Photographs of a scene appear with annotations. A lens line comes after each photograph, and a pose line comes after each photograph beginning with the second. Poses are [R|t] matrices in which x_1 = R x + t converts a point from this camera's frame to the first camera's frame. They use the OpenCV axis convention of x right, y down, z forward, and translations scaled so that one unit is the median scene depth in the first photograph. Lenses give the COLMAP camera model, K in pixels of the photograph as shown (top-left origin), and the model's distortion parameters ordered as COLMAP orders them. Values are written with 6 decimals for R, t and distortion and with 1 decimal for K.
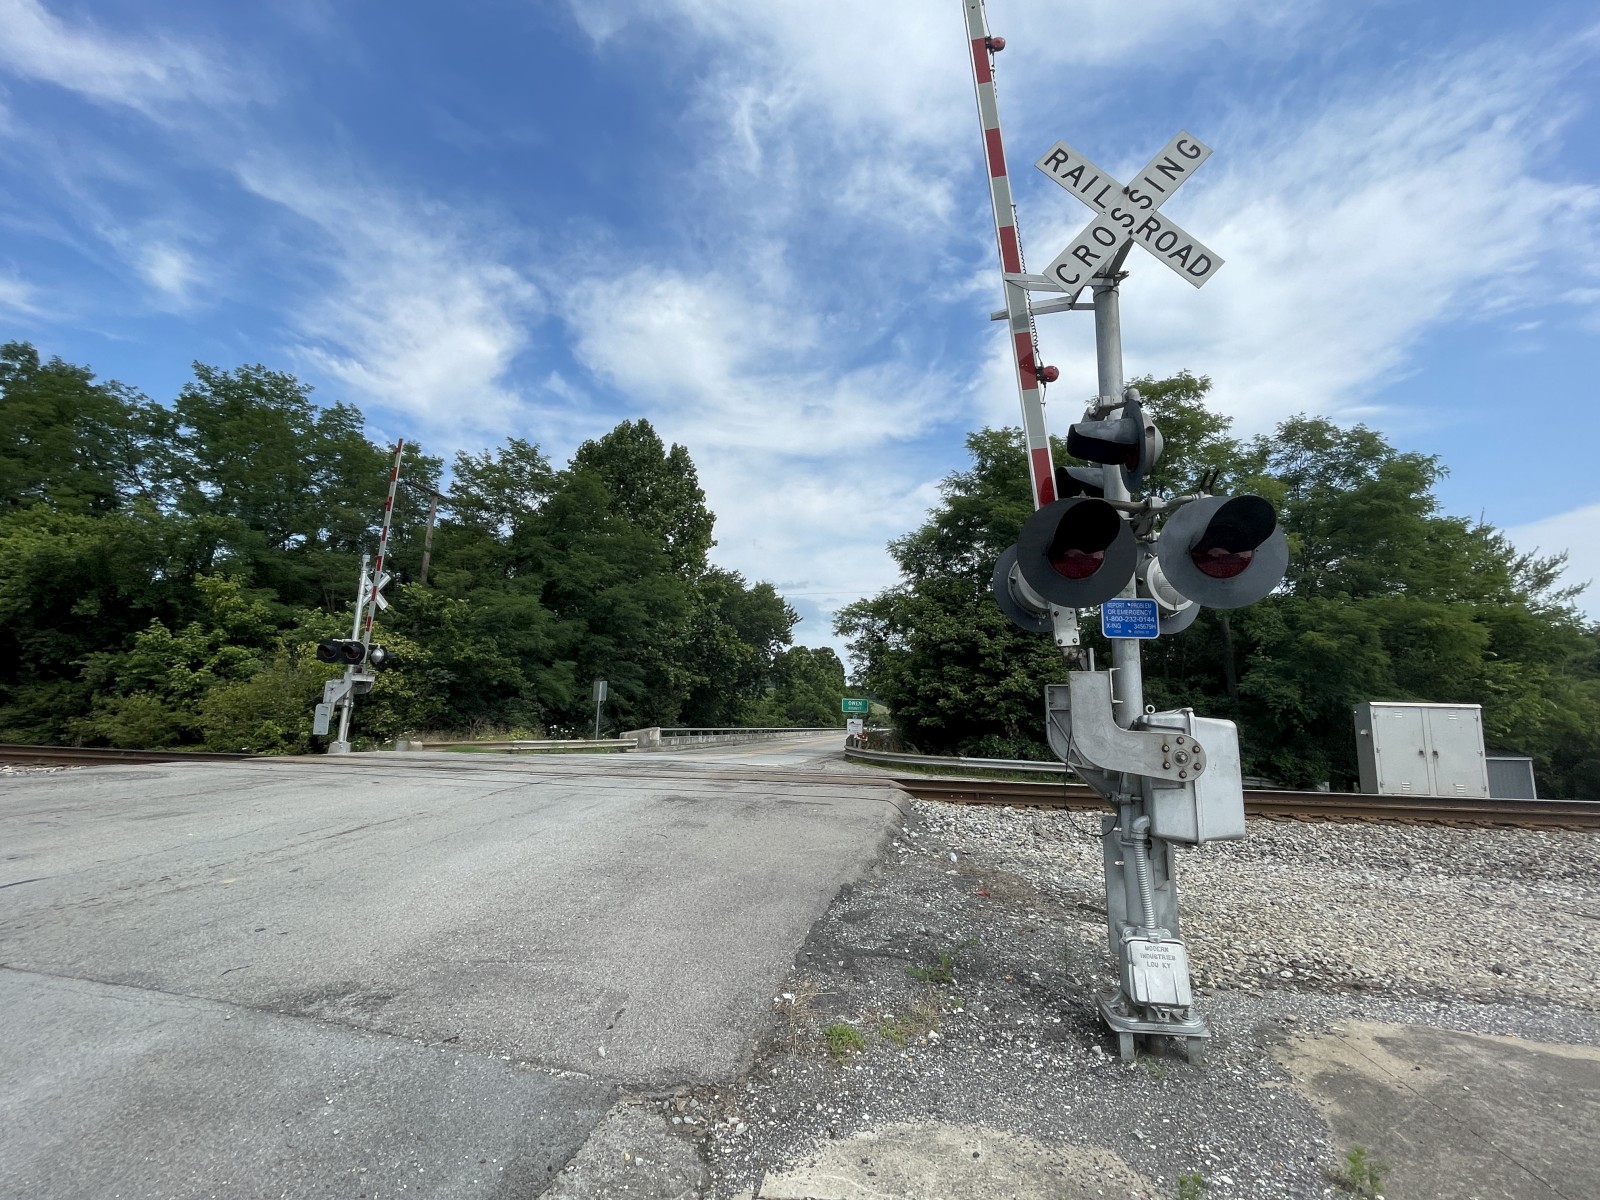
lens RADIAL K [[721.2, 0, 800.0], [0, 721.2, 600.0], [0, 0, 1]] dist [0.020406, -0.006882]
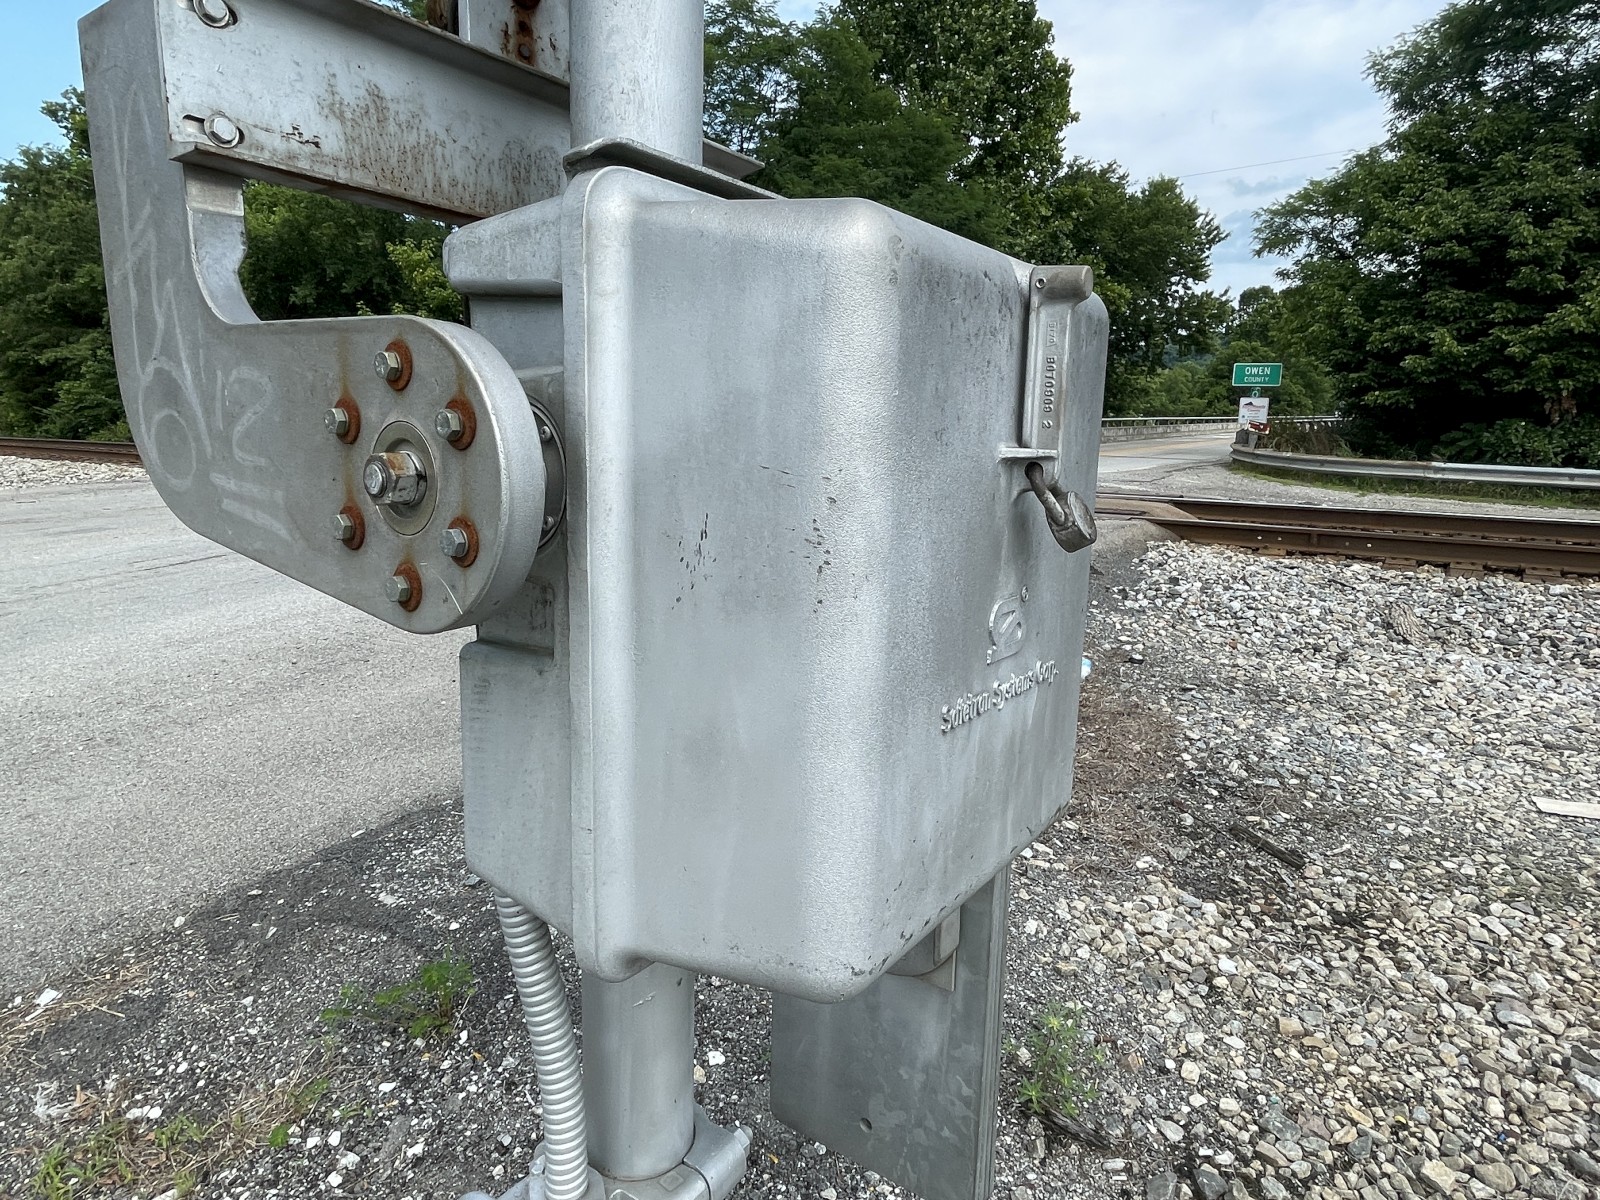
lens RADIAL K [[968.3, 0, 800.0], [0, 968.3, 600.0], [0, 0, 1]] dist [-0.010273, 0.002318]
pose [[0.895720, 0.063847, -0.440010, 0.110700], [0.093870, 0.940173, 0.327511, 0.029727], [0.434596, -0.334662, 0.836139, 0.137909]]
